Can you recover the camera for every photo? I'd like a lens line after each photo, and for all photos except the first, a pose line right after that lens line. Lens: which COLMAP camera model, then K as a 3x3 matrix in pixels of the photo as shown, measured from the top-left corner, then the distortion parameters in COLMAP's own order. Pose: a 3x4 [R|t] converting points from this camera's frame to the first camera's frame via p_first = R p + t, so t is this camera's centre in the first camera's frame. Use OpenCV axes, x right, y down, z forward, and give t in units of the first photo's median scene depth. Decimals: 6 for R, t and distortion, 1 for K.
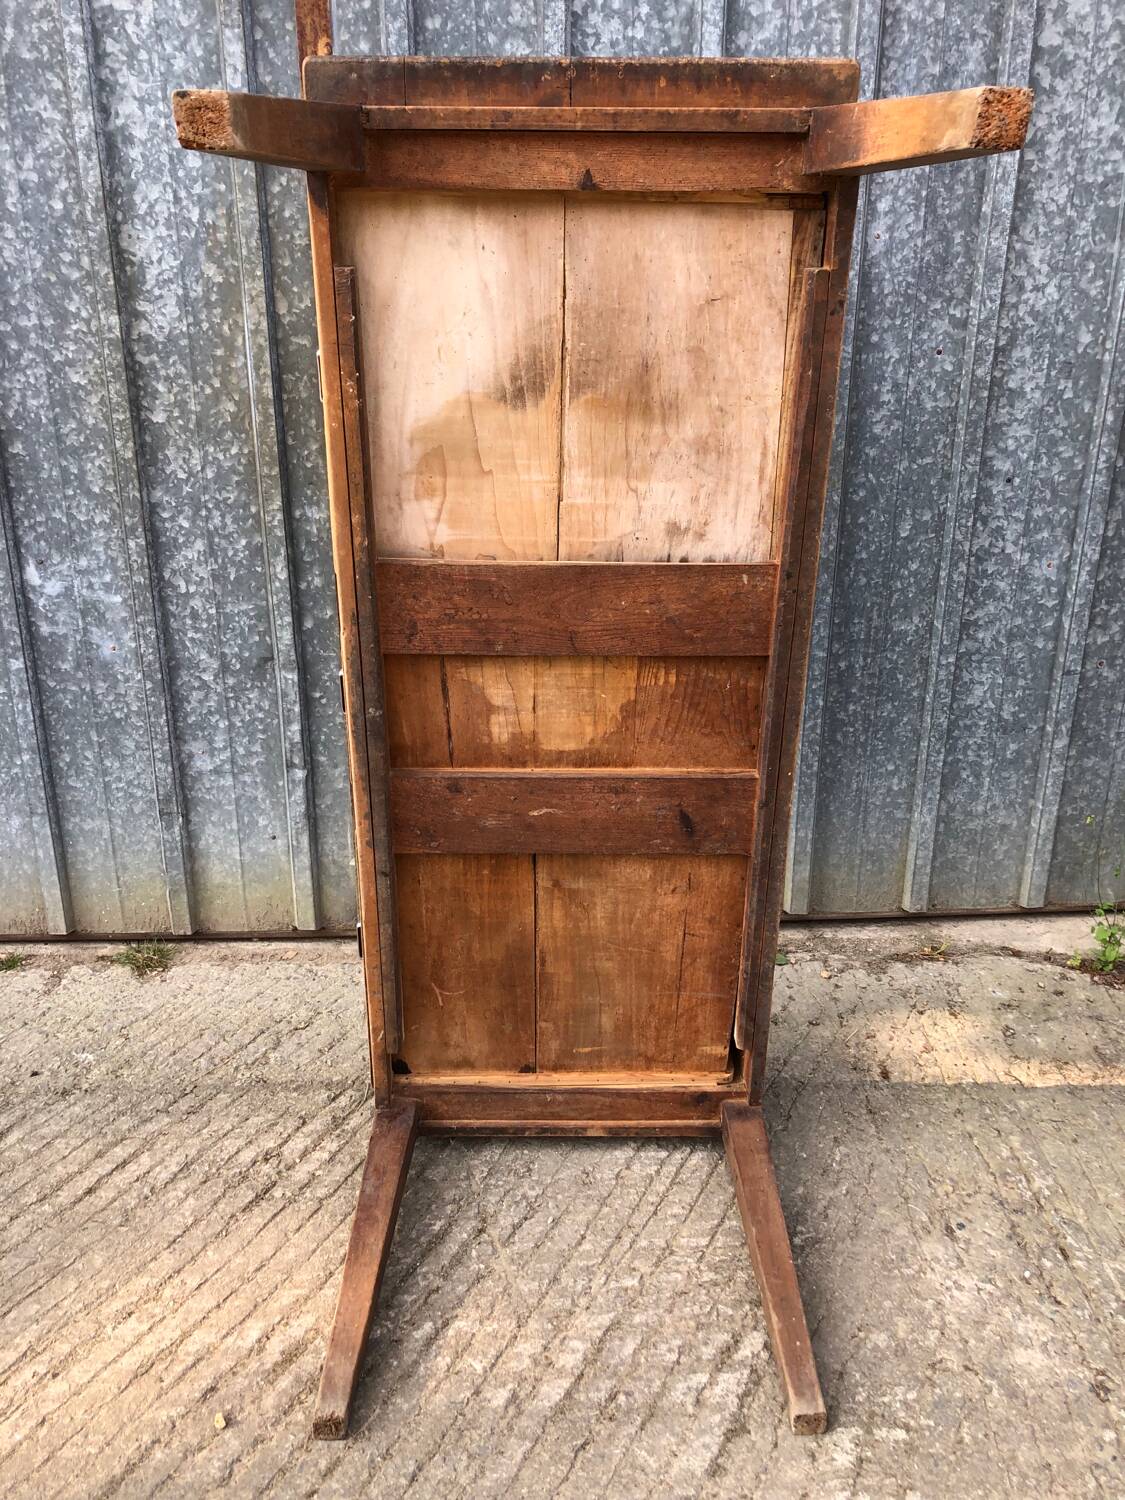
lens RADIAL K [[1237.3, 0, 551.3], [0, 1237.3, 742.9], [0, 0, 1]] dist [0.002867, 0.013724]
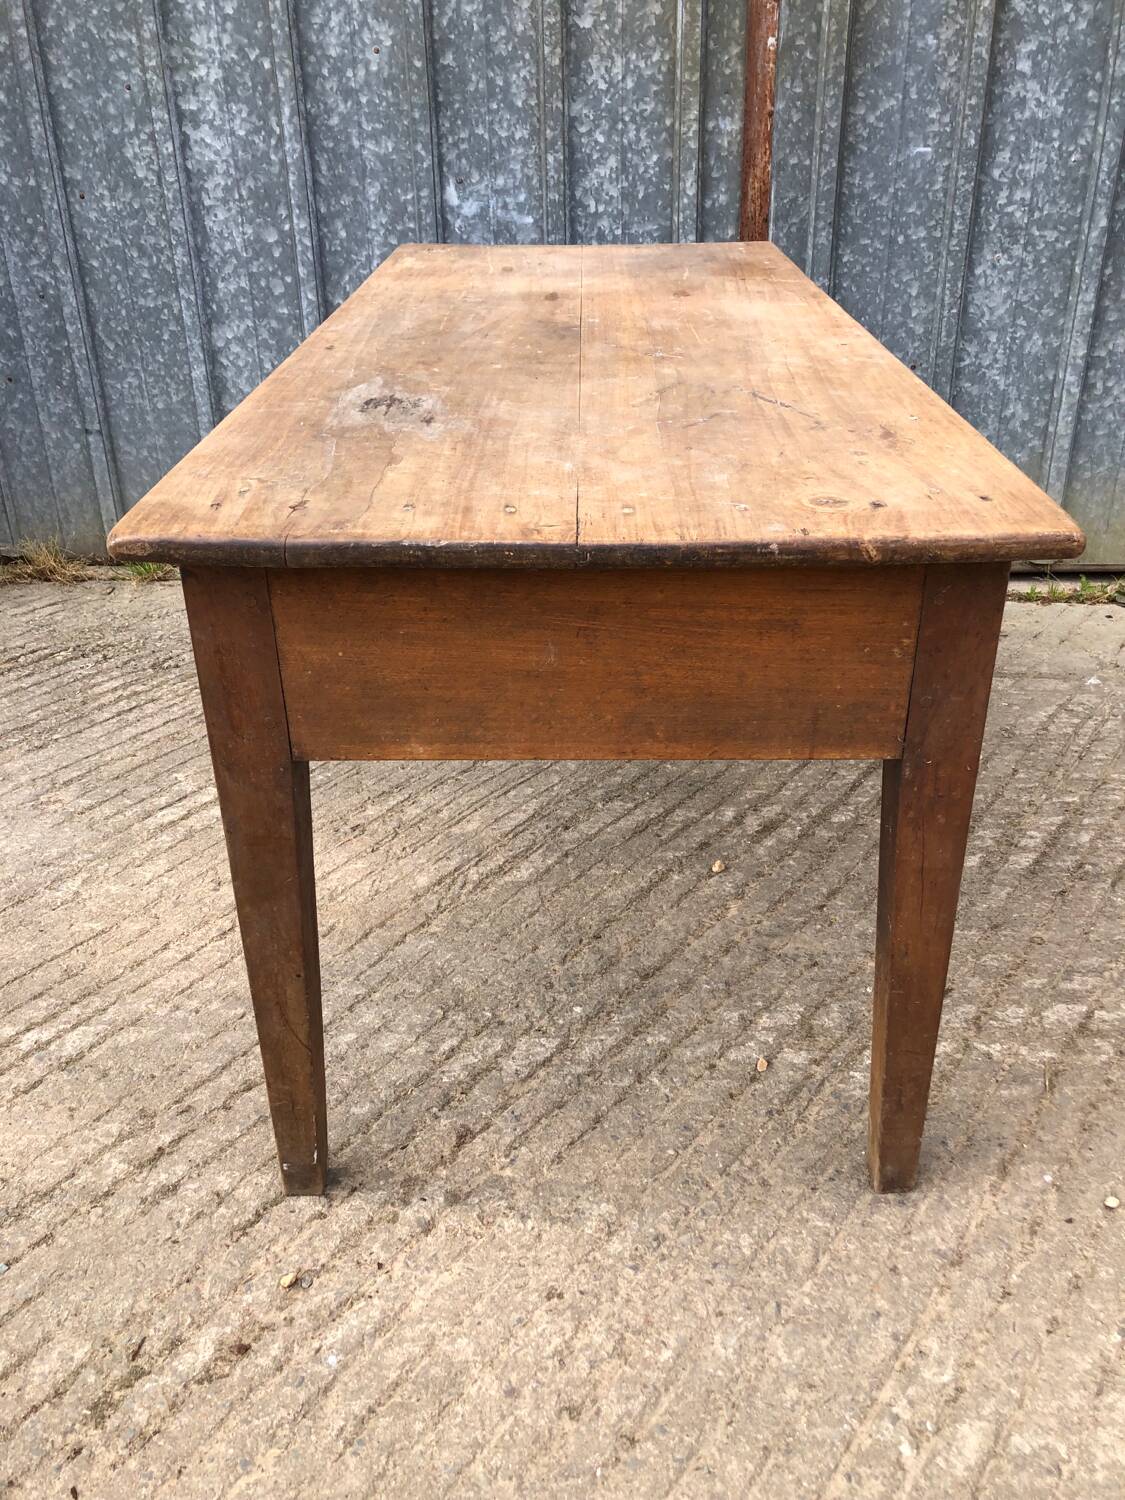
lens RADIAL K [[1240.7, 0, 563.9], [0, 1240.7, 738.8], [0, 0, 1]] dist [0.004037, 0.020976]
pose [[0.992826, 0.038201, -0.113303, -0.187297], [-0.025784, 0.993696, 0.109099, 0.206175], [0.116756, -0.105395, 0.987552, -0.080150]]
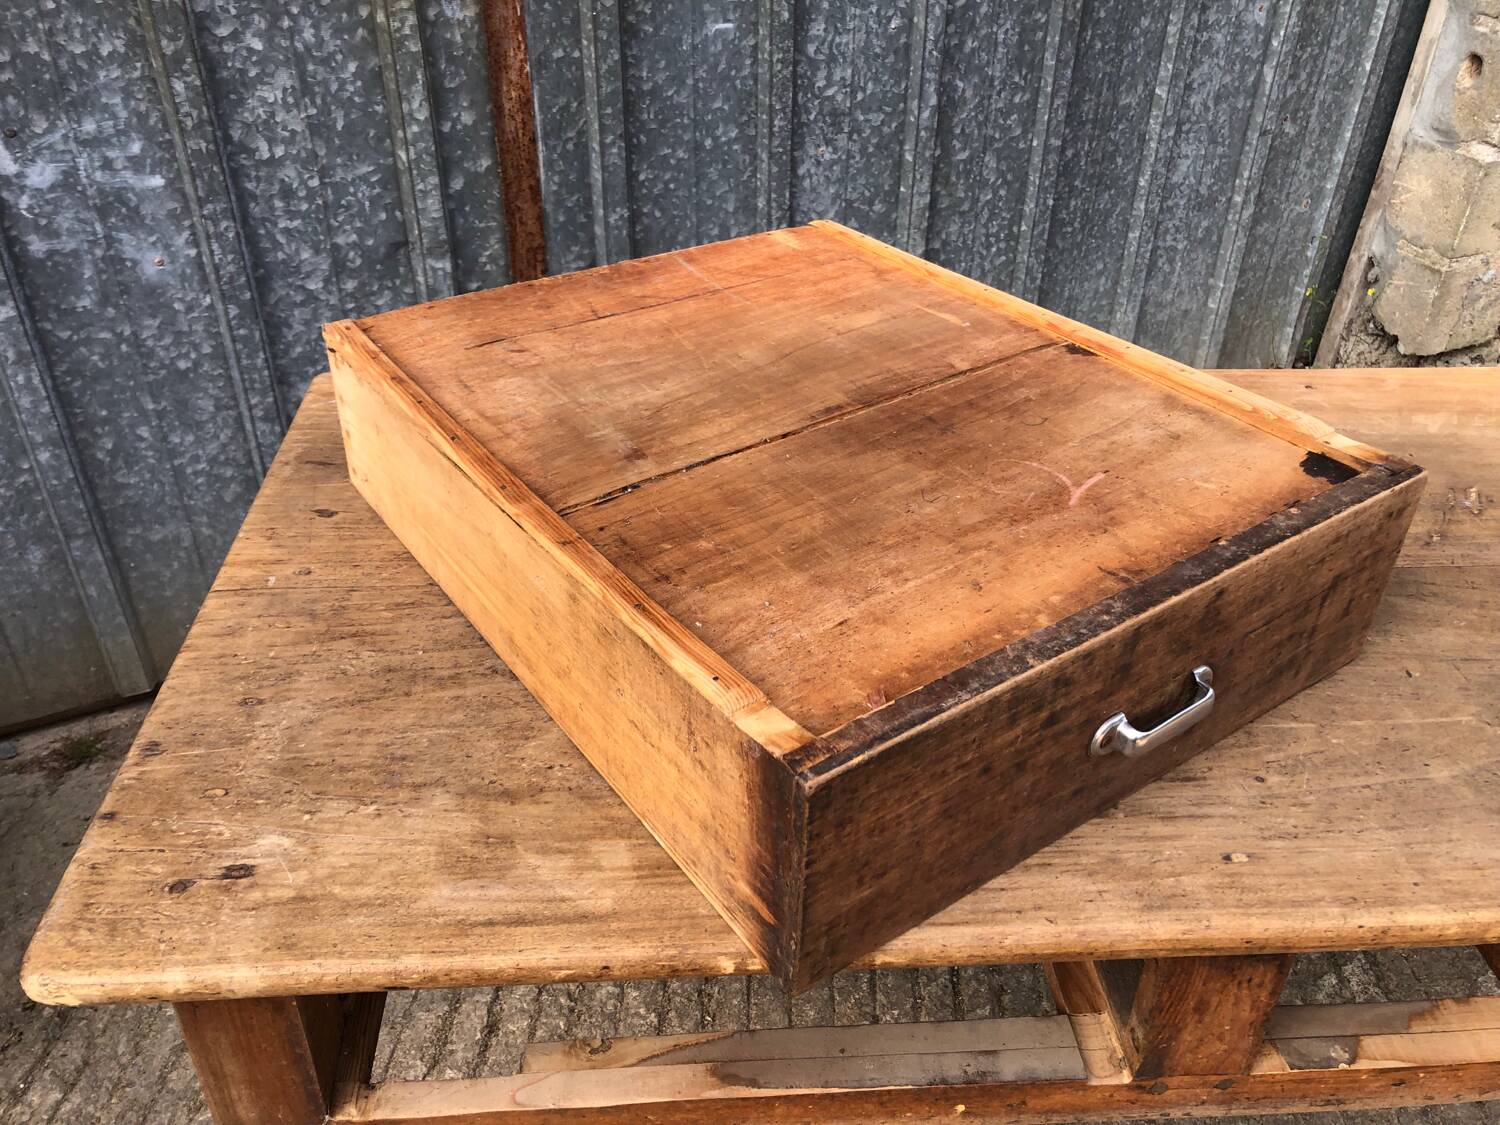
lens RADIAL K [[1250.1, 0, 744.4], [0, 1250.1, 547.1], [0, 0, 1]] dist [-0.016695, 0.053639]
pose [[0.904752, -0.231883, 0.357287, -0.353712], [0.144563, 0.956204, 0.254512, -0.057656], [-0.400656, -0.178620, 0.898649, 0.279062]]
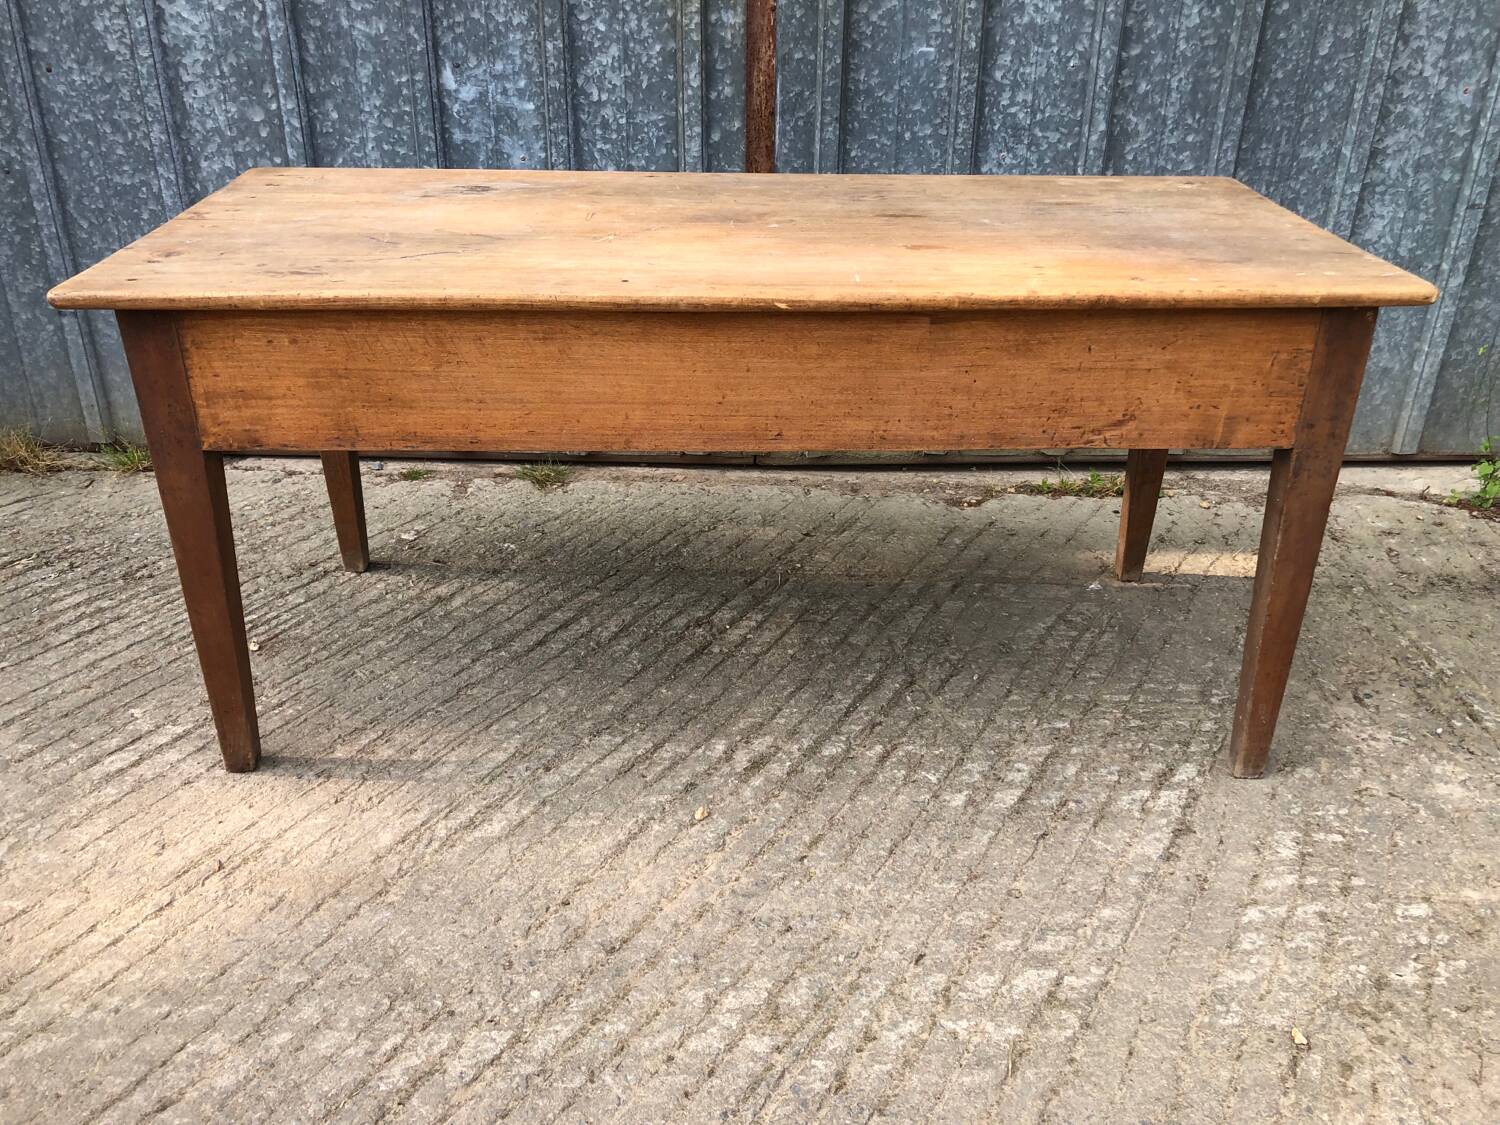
lens RADIAL K [[1241.4, 0, 752.4], [0, 1241.4, 546.5], [0, 0, 1]] dist [-0.007186, 0.043394]
pose [[0.999241, 0.029047, -0.025967, -0.133364], [-0.026245, 0.994397, 0.102401, 0.134225], [0.028796, -0.101641, 0.994404, -0.040814]]
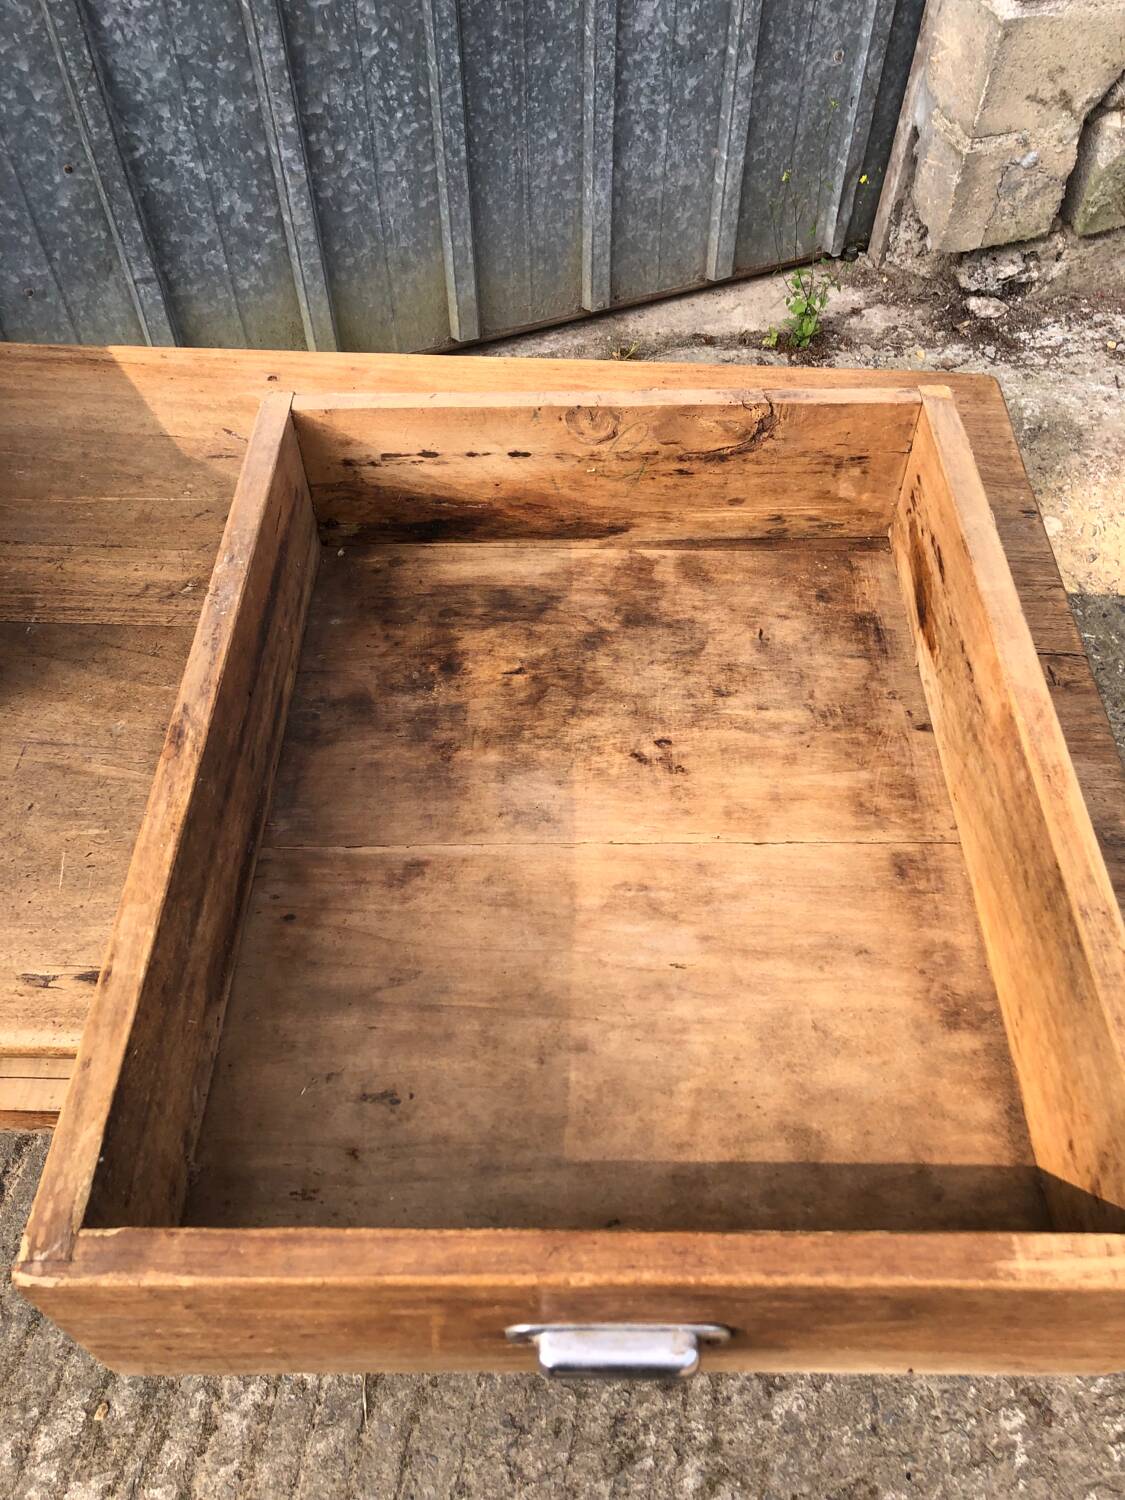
lens RADIAL K [[1217.8, 0, 571.2], [0, 1217.8, 749.6], [0, 0, 1]] dist [-0.018466, 0.041266]
pose [[0.942570, -0.263392, 0.205395, 0.023110], [0.118557, 0.838727, 0.531490, -0.068250], [-0.312260, -0.476615, 0.821786, 0.179467]]
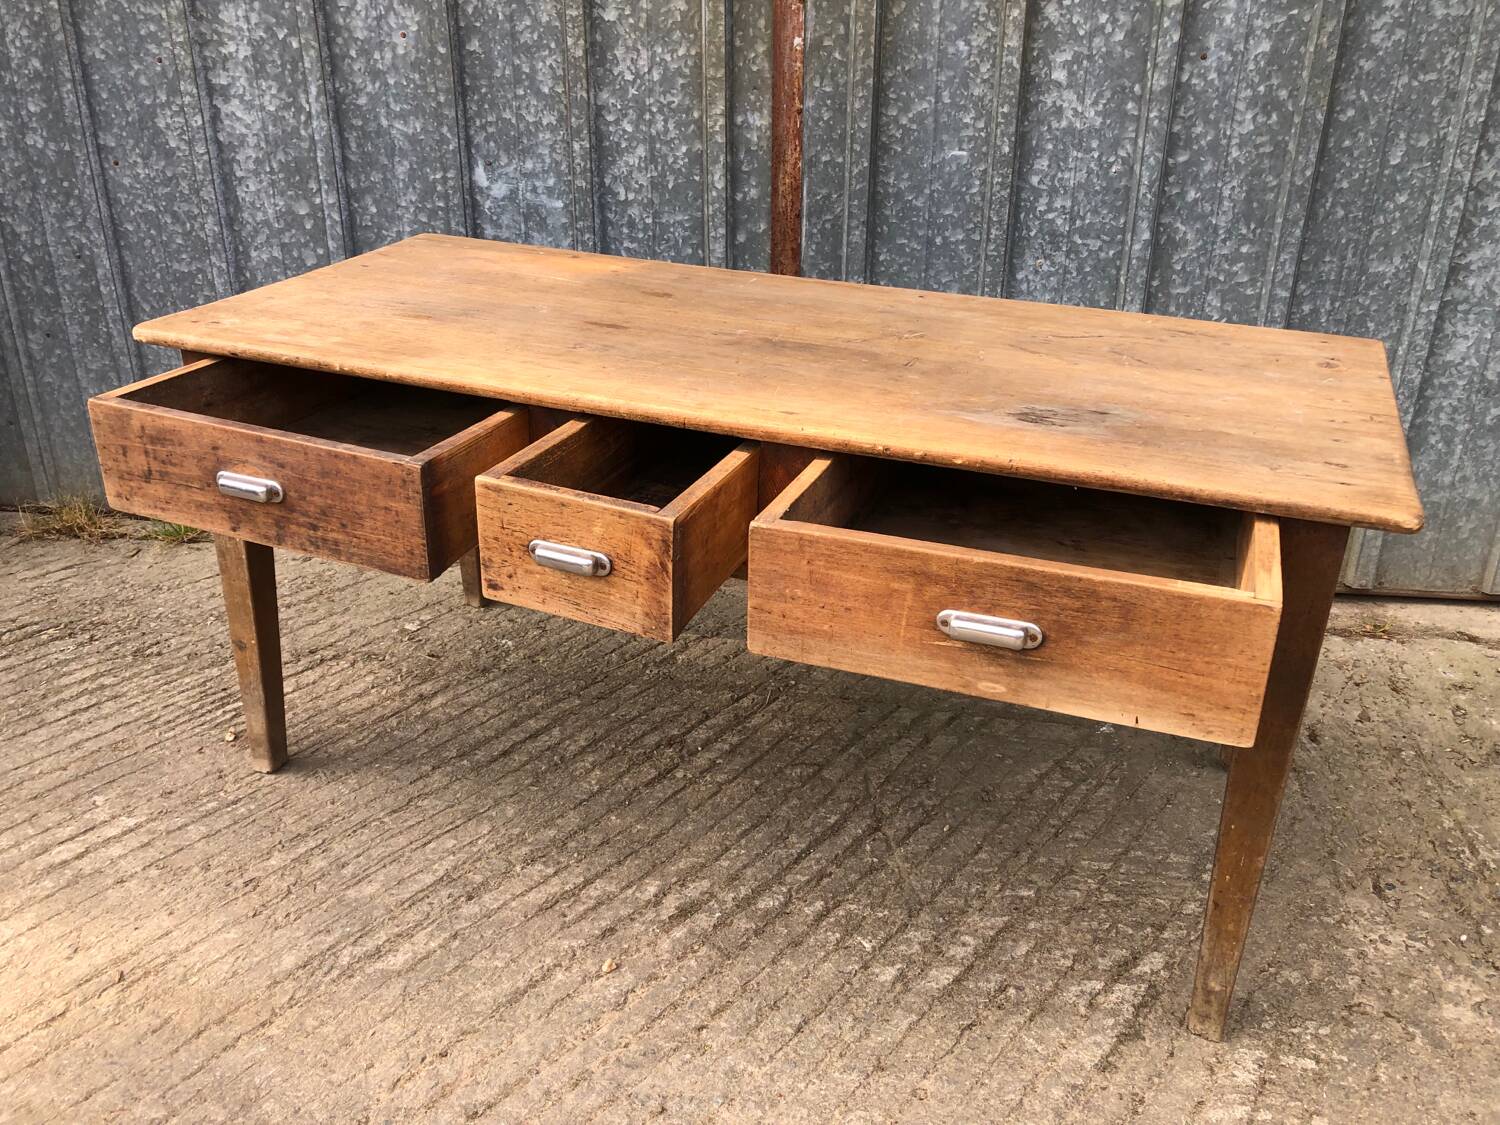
lens RADIAL K [[1235.2, 0, 751.5], [0, 1235.2, 544.4], [0, 0, 1]] dist [0.000123, 0.021320]
pose [[0.984312, 0.079578, -0.157471, -0.013614], [-0.069411, 0.995196, 0.069049, 0.081166], [0.162209, -0.057036, 0.985107, 0.012738]]
